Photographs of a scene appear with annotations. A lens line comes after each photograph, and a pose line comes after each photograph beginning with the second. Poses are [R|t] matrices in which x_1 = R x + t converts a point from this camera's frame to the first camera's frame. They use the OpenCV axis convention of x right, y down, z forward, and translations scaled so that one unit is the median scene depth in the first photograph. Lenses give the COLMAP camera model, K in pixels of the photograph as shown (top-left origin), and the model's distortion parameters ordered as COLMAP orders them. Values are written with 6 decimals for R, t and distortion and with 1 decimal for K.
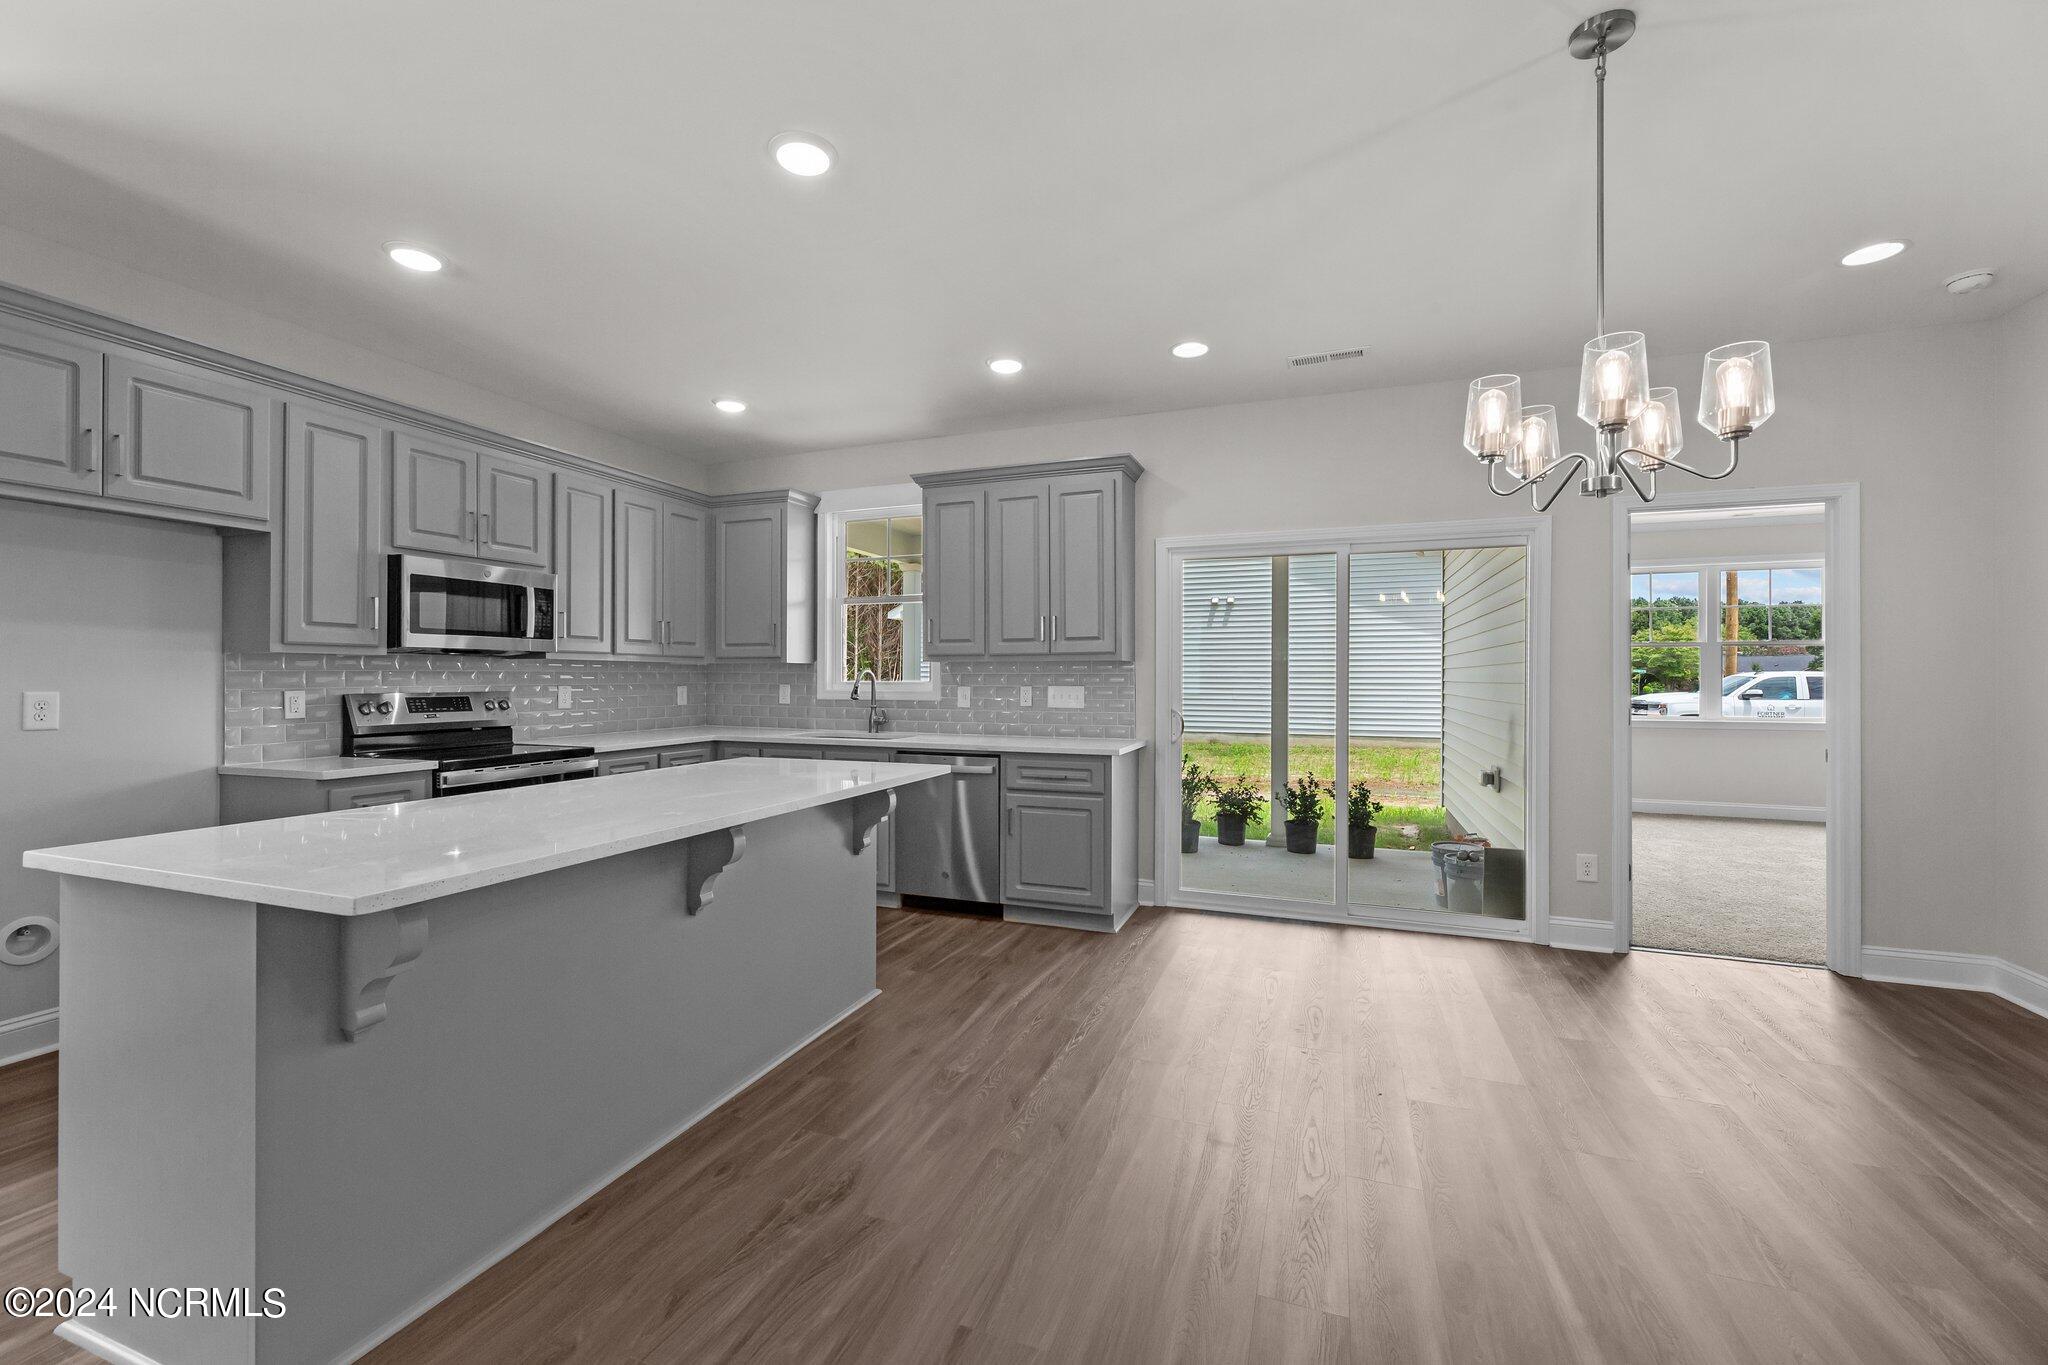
lens RADIAL K [[837.4, 0, 1008.9], [0, 837.4, 679.6], [0, 0, 1]] dist [0.001010, 0.000123]
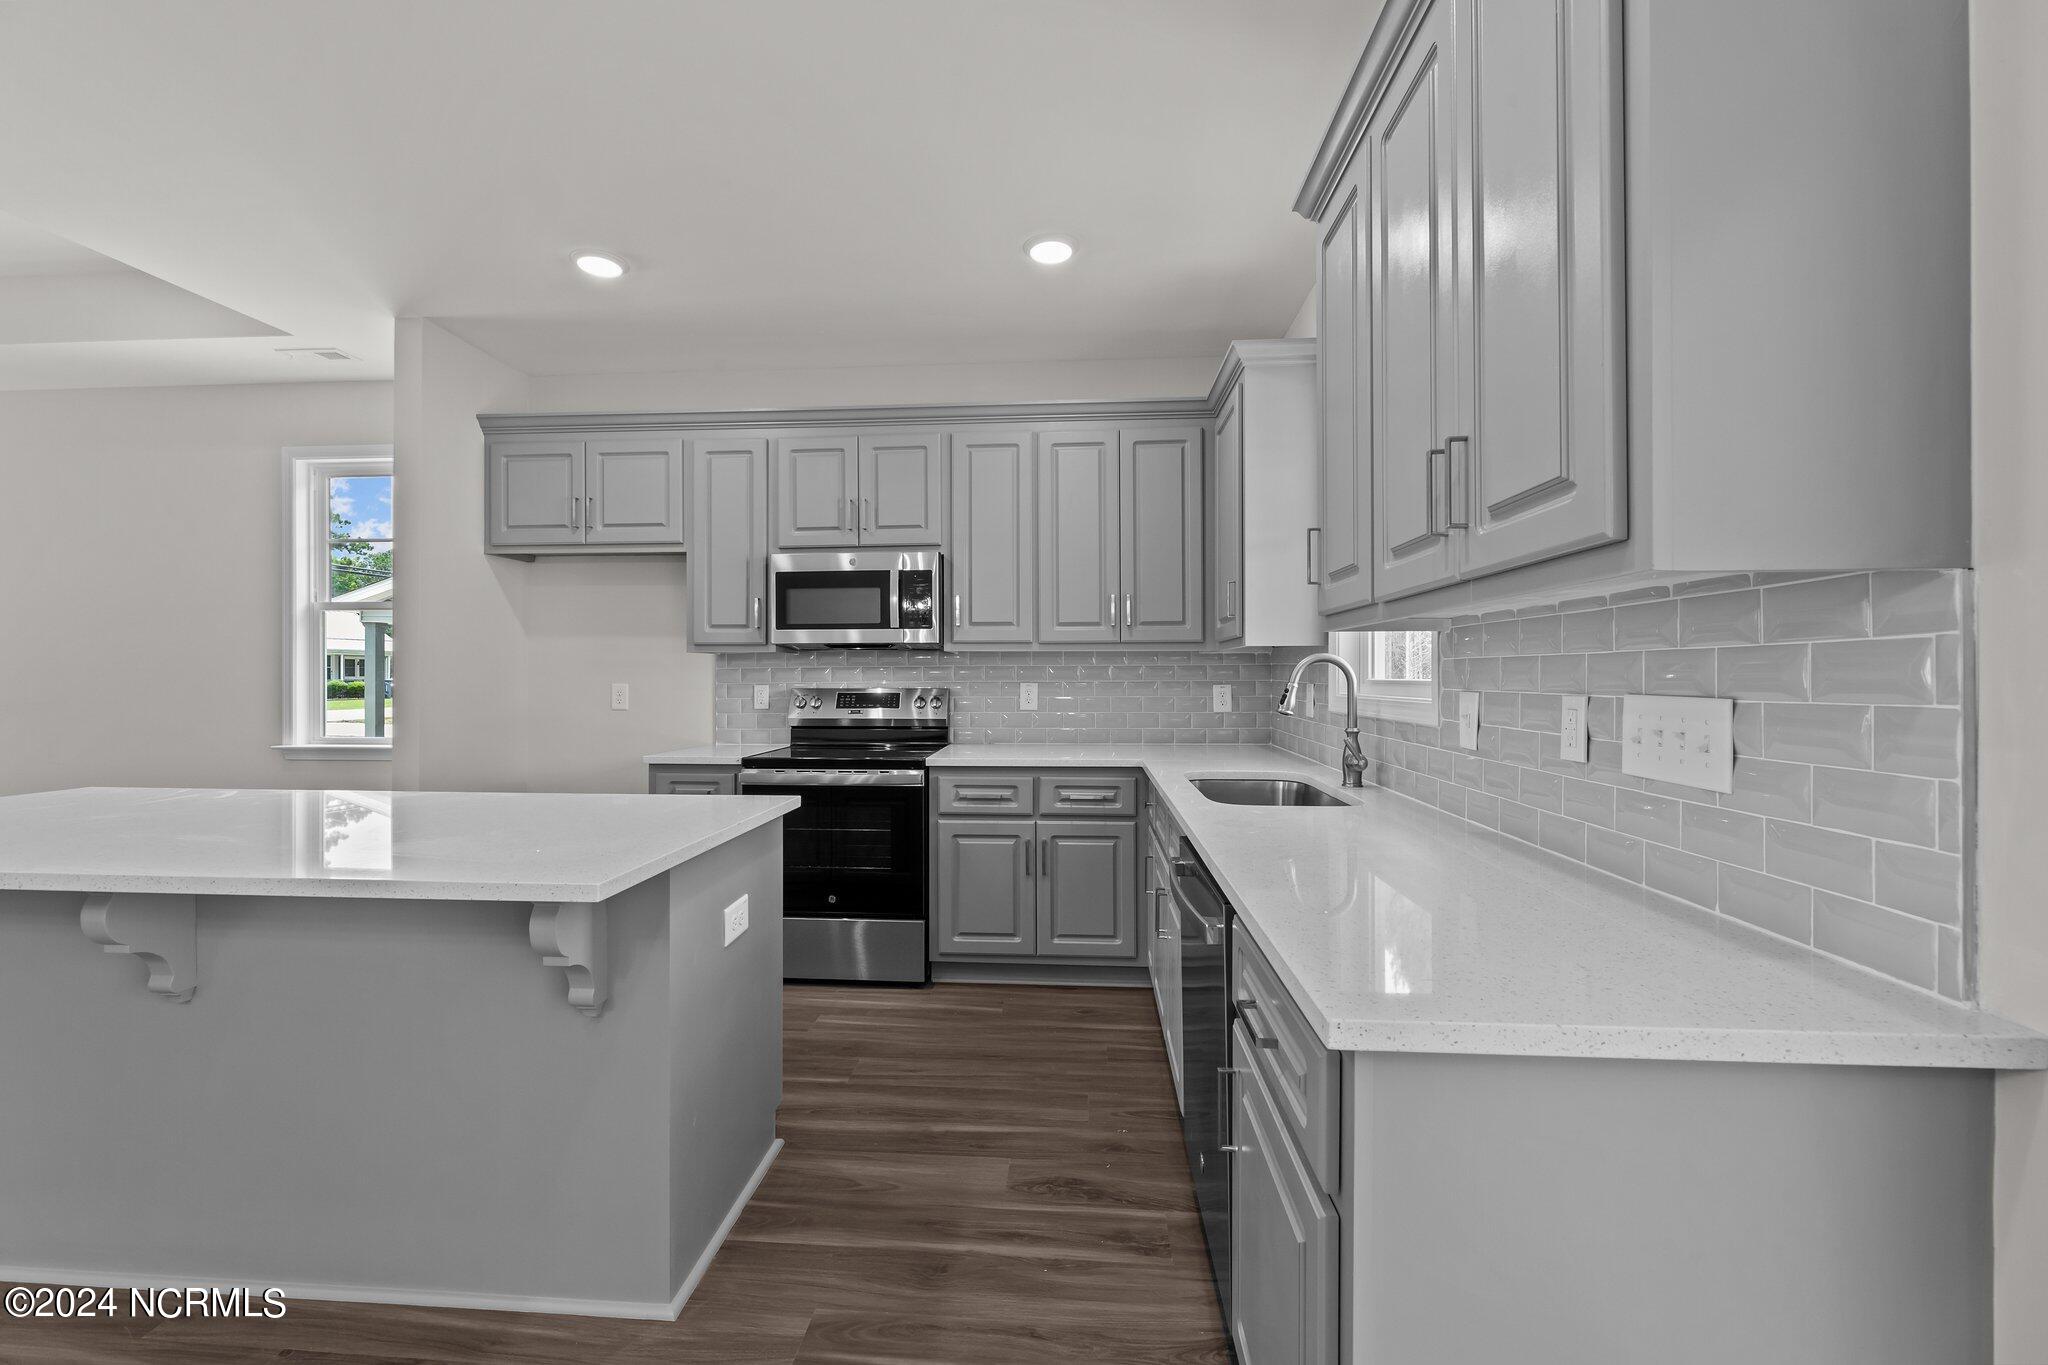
lens RADIAL K [[837.4, 0, 1019.0], [0, 837.4, 668.6], [0, 0, 1]] dist [0.001010, 0.000123]
pose [[0.283610, -0.008363, -0.958903, 0.250242], [0.001528, 0.999965, -0.008269, 0.000553], [0.958939, 0.000880, 0.283612, 0.706153]]
